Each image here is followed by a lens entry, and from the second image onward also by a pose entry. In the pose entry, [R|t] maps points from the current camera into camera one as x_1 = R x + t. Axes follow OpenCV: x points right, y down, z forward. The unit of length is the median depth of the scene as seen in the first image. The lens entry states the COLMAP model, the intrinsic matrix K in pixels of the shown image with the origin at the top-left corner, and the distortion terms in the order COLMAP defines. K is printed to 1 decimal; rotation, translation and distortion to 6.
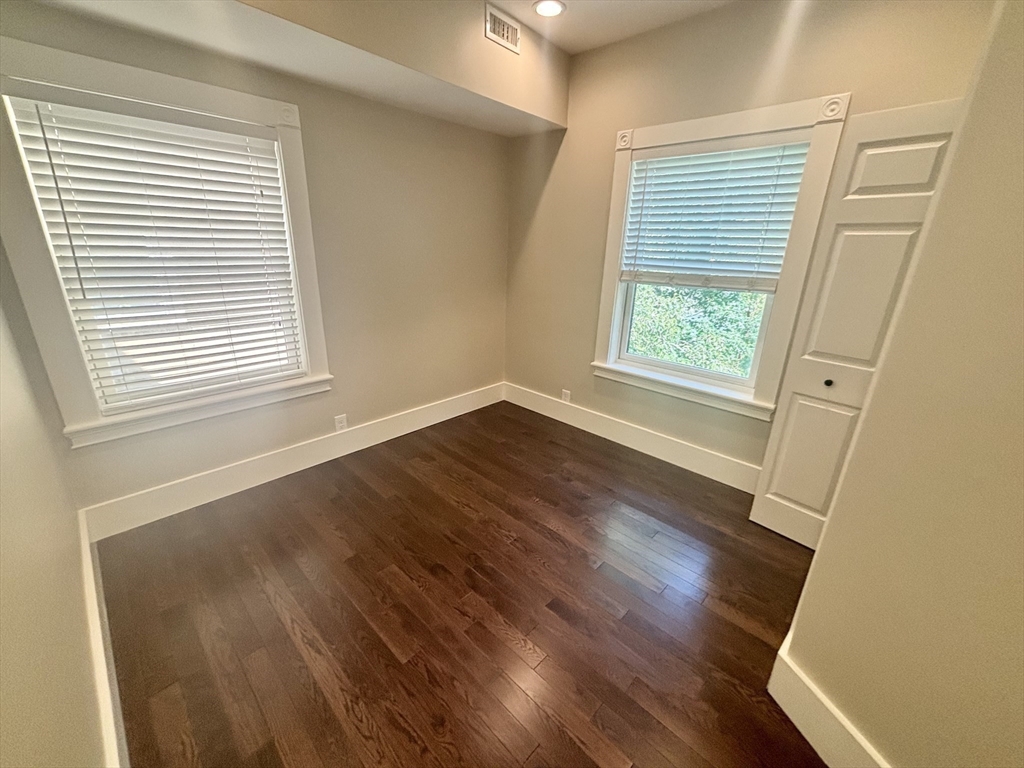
lens RADIAL K [[412.6, 0, 512.0], [0, 412.6, 384.0], [0, 0, 1]] dist [0.000518, 0.000268]
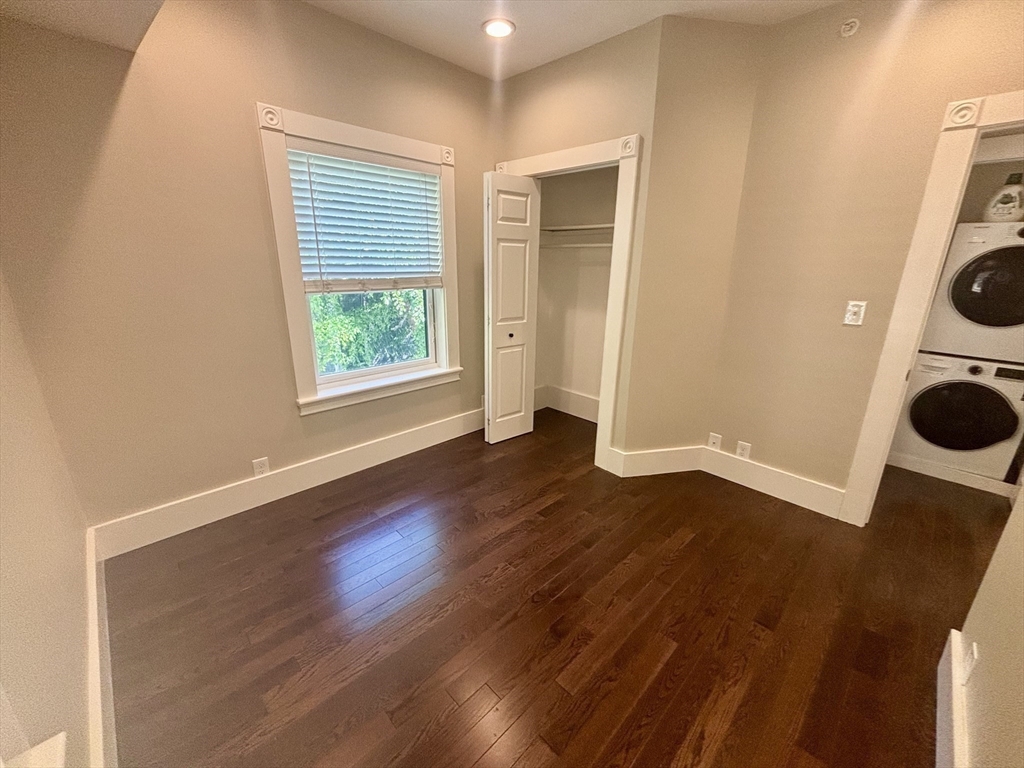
lens RADIAL K [[412.6, 0, 512.0], [0, 412.6, 384.0], [0, 0, 1]] dist [0.000518, 0.000268]
pose [[0.027363, -0.312087, 0.949659, -0.805829], [0.308715, 0.906214, 0.288915, -0.283604], [-0.950761, 0.285269, 0.121143, 0.806562]]
